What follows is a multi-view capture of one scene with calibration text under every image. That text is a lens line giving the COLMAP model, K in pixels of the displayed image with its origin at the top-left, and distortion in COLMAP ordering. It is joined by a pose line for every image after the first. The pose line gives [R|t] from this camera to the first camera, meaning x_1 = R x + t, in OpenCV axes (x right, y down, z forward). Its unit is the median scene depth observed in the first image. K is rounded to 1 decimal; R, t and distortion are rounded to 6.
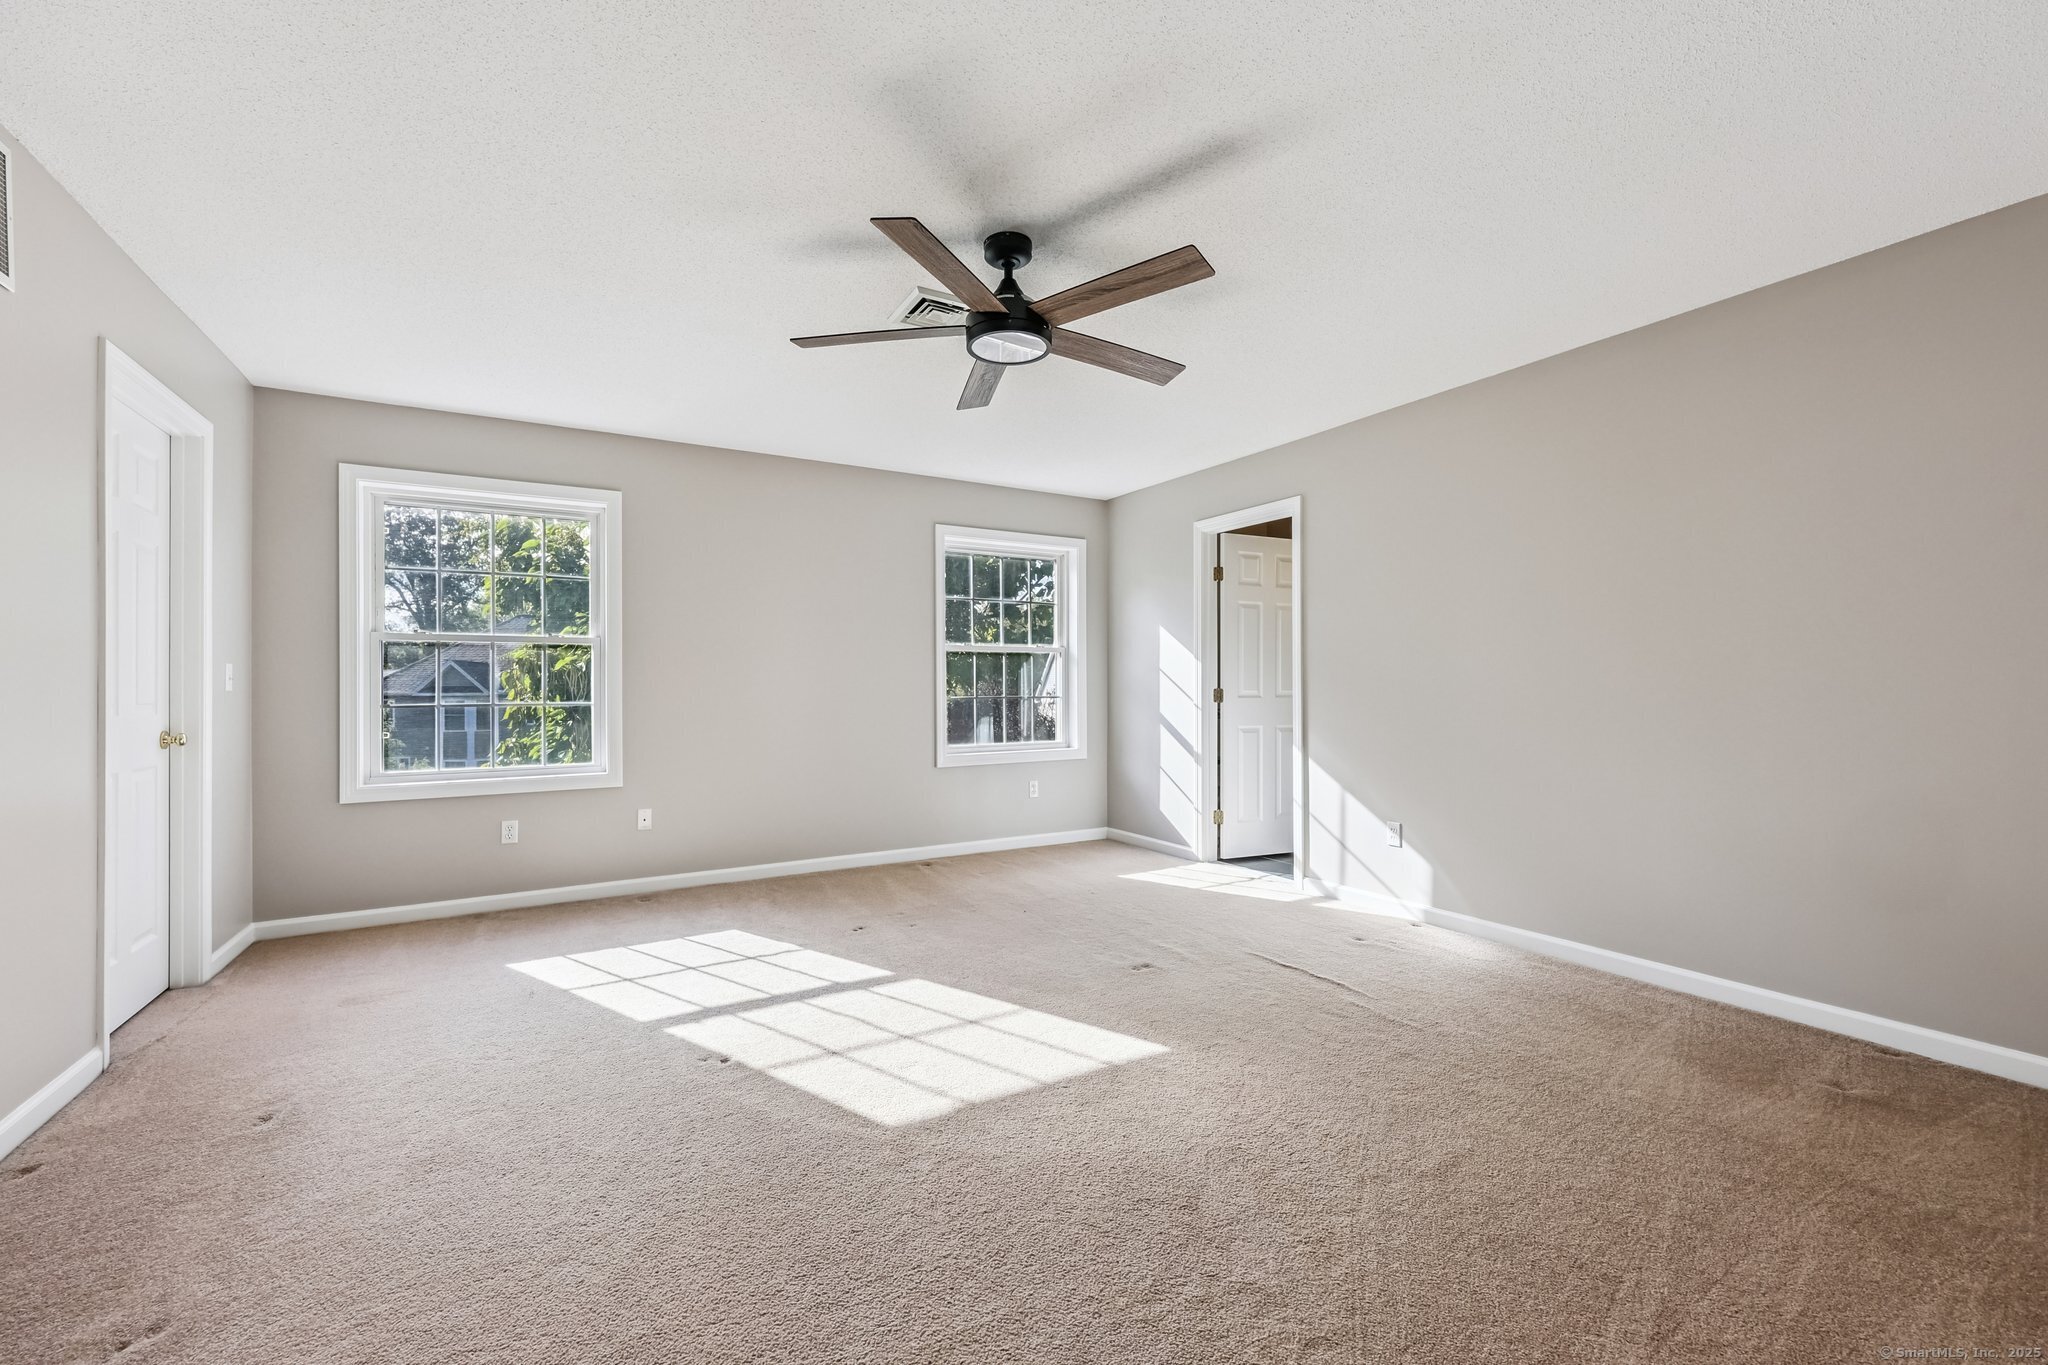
lens RADIAL K [[829.0, 0, 1027.7], [0, 829.0, 682.9], [0, 0, 1]] dist [-0.003778, -0.000734]
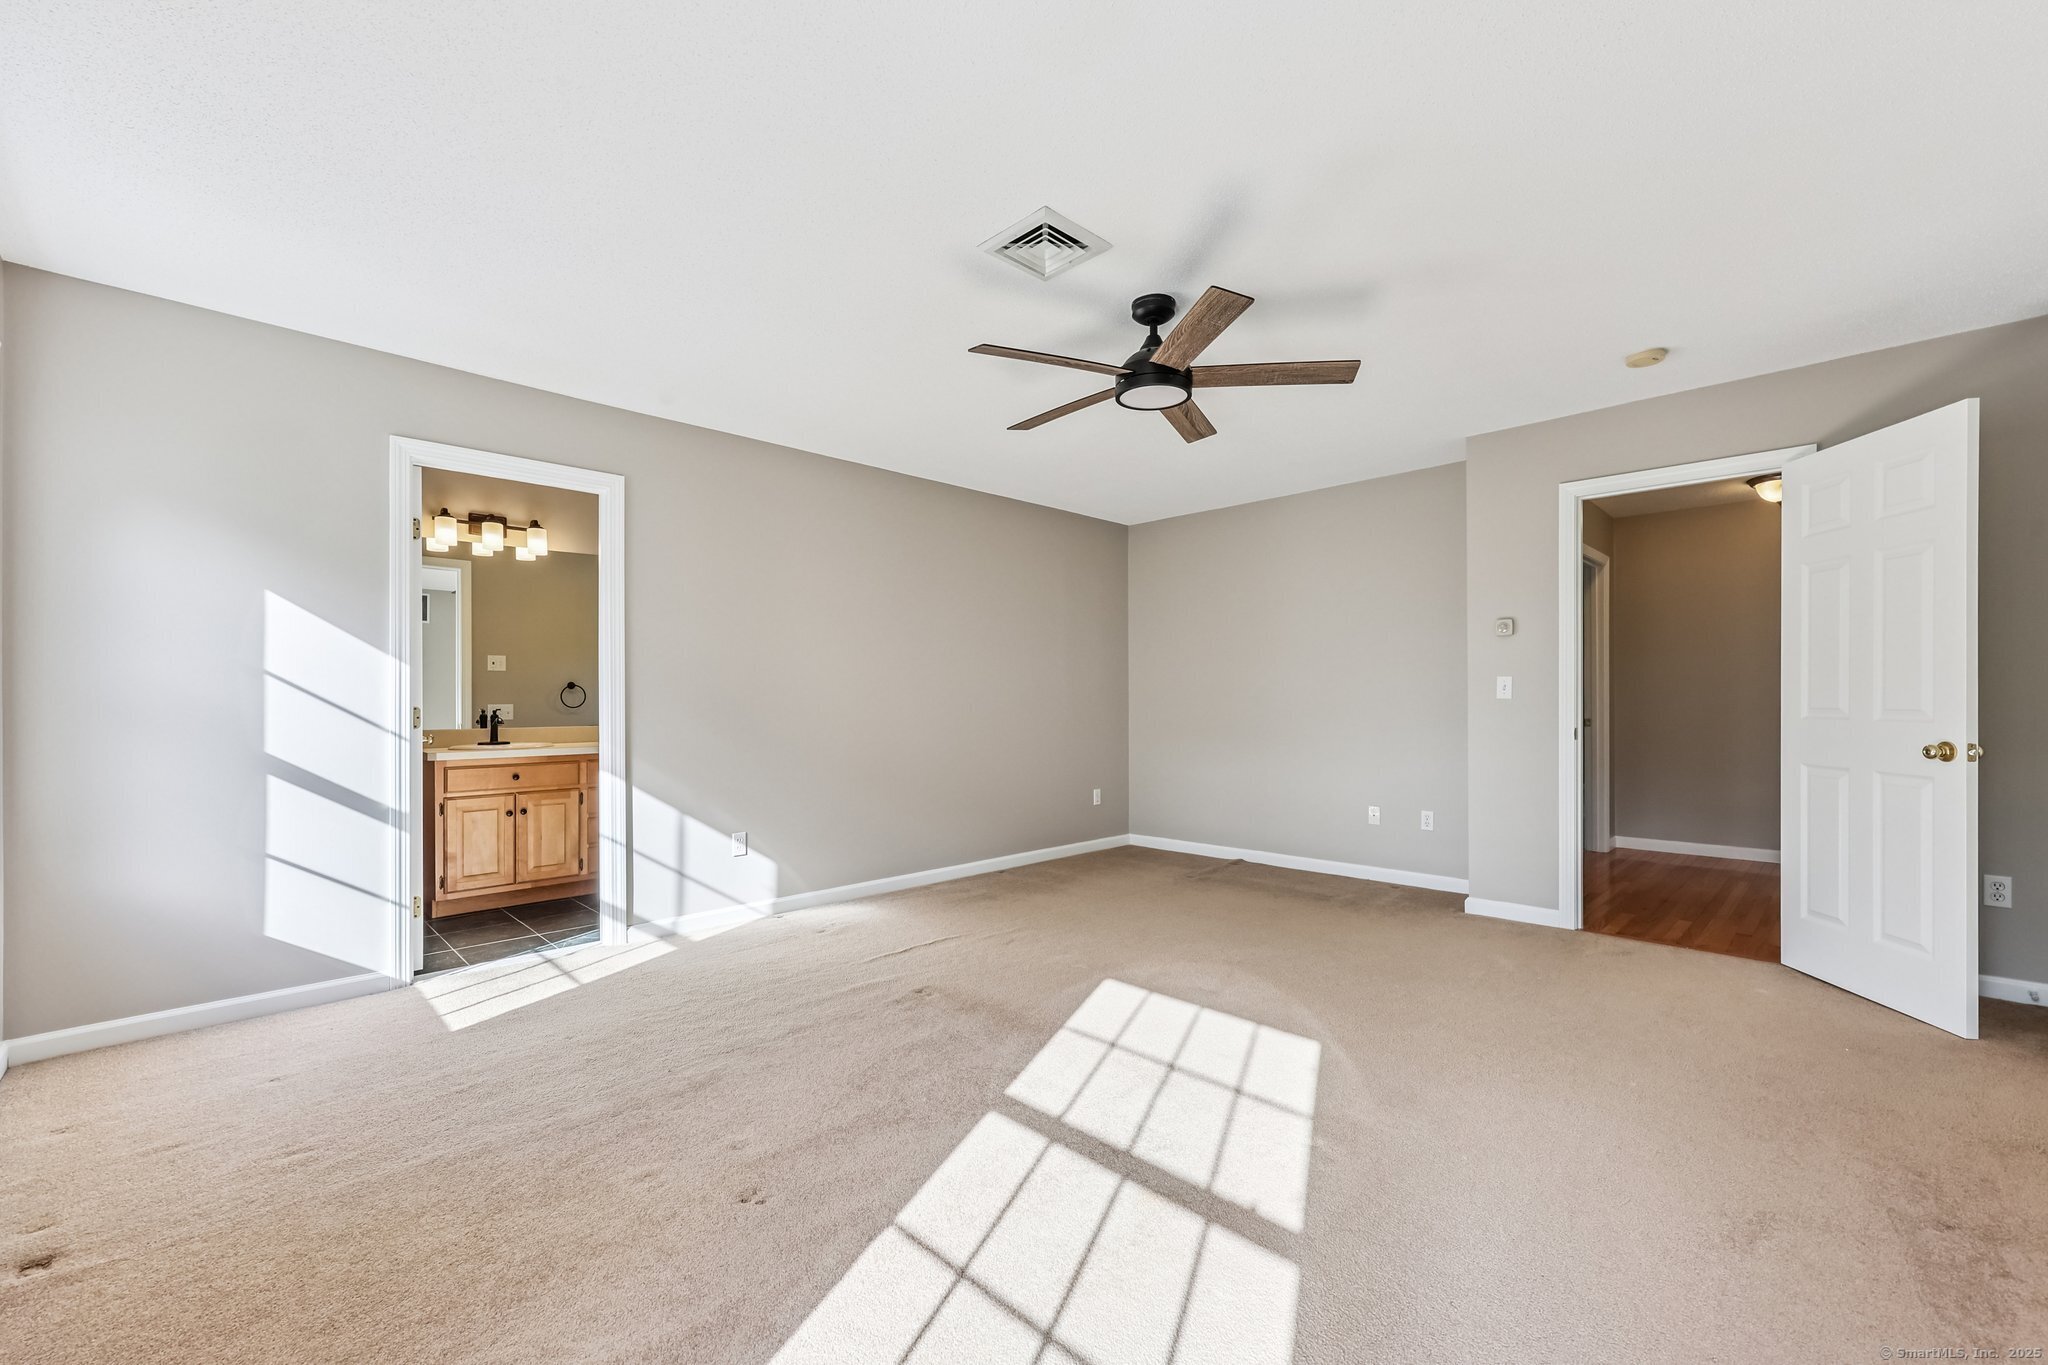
lens RADIAL K [[829.0, 0, 1045.1], [0, 829.0, 694.1], [0, 0, 1]] dist [-0.003778, -0.000734]
pose [[-0.243296, 0.013852, 0.969853, -0.694478], [0.005935, 0.999901, -0.012792, 0.009094], [-0.969934, 0.002644, -0.243354, 0.917312]]
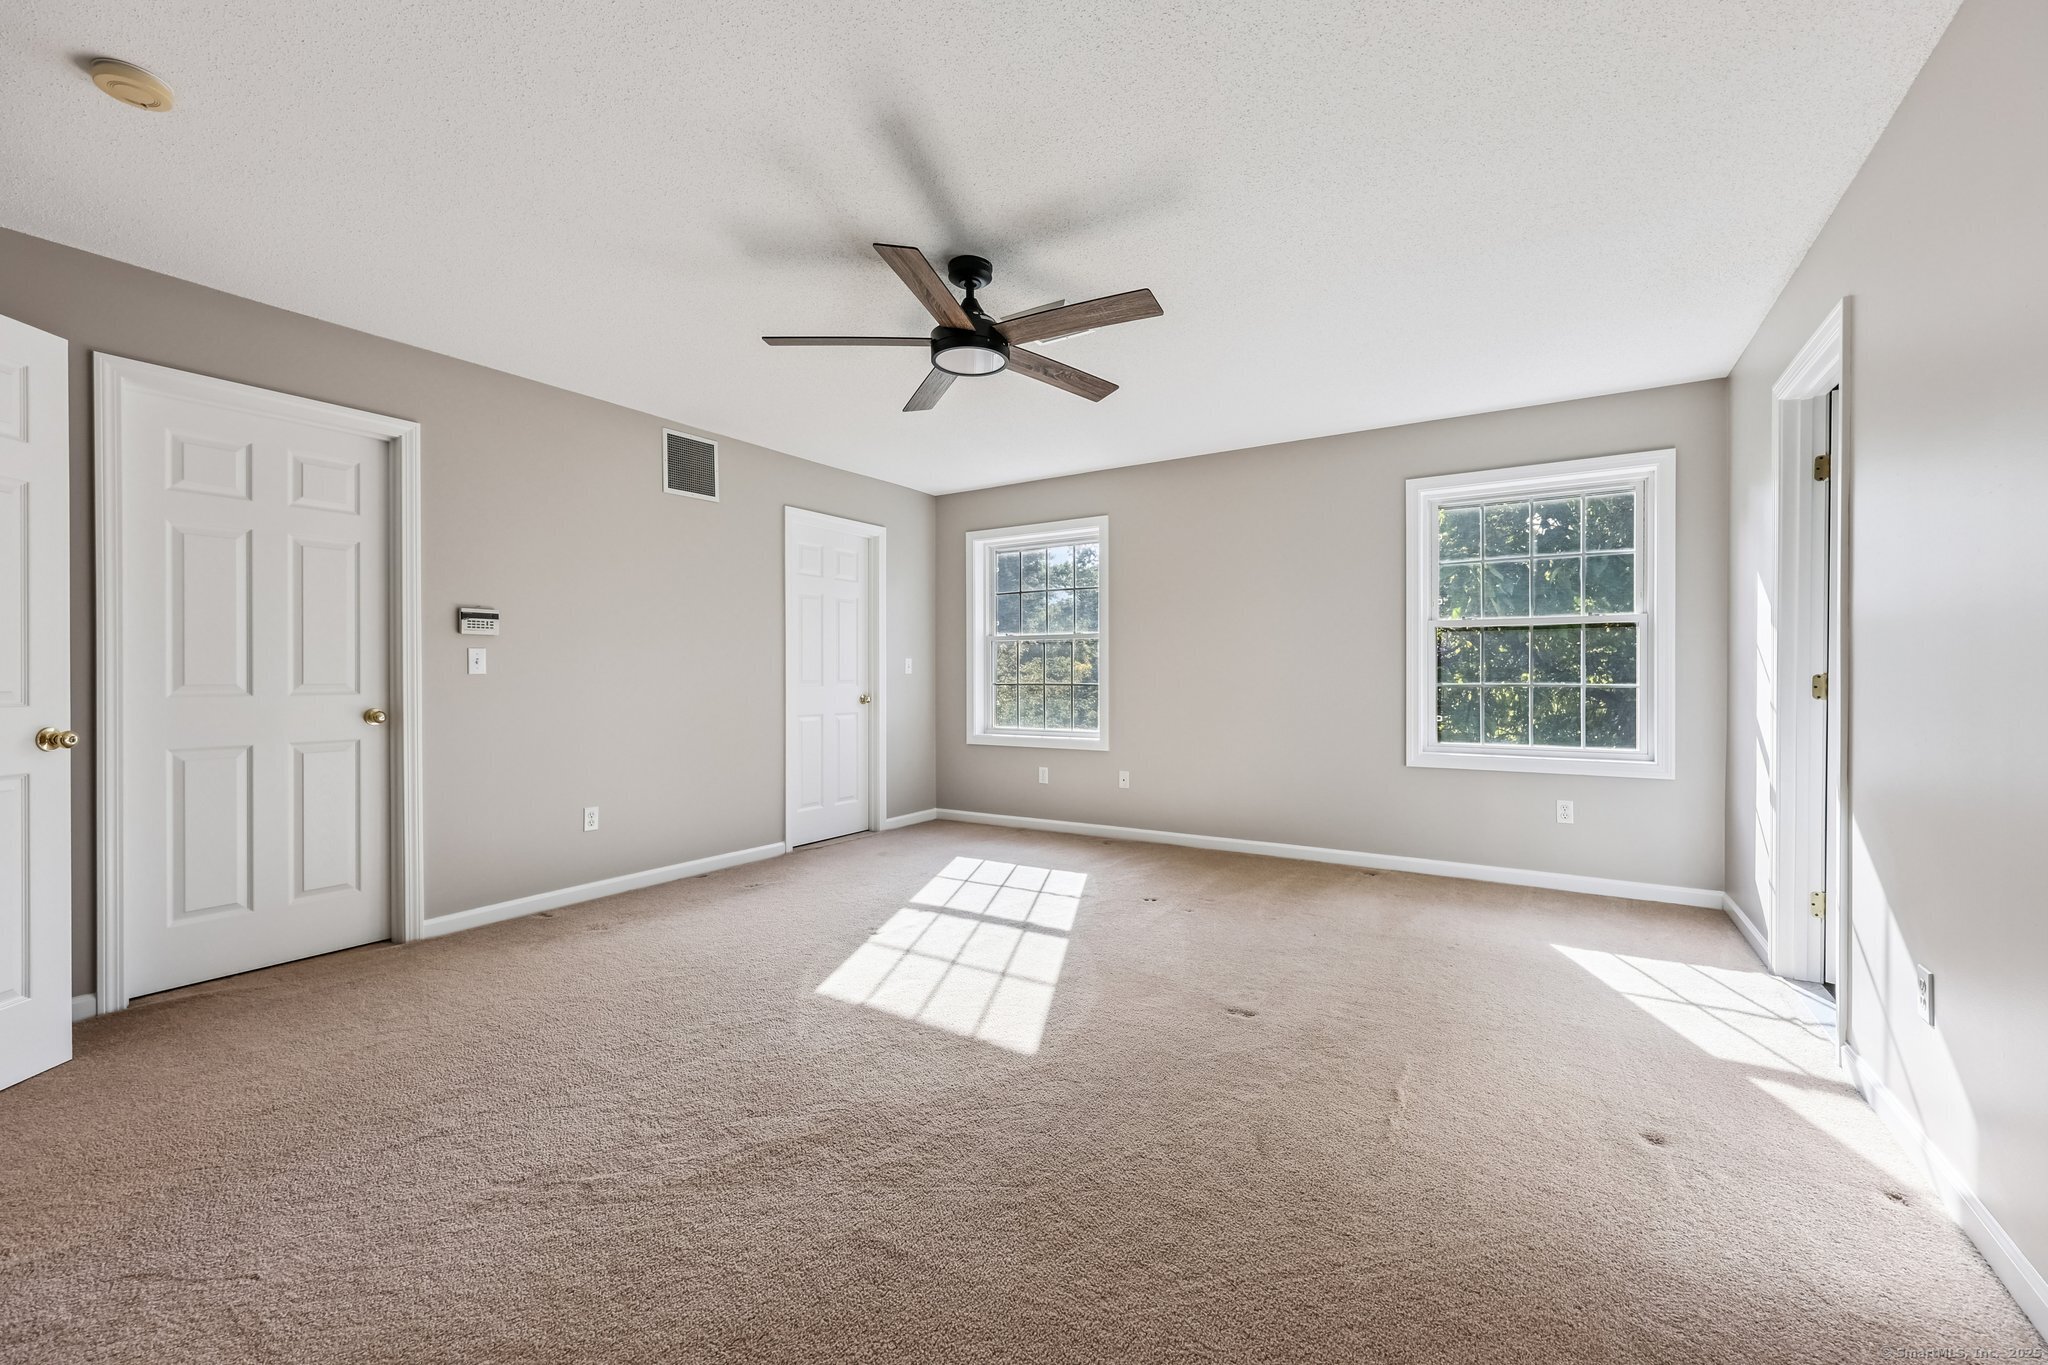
lens RADIAL K [[829.0, 0, 1043.1], [0, 829.0, 682.0], [0, 0, 1]] dist [-0.003778, -0.000734]
pose [[0.455823, 0.010990, -0.890003, 0.656055], [0.004748, 0.999880, 0.014779, 0.001431], [0.890058, -0.010962, 0.455716, 0.382314]]
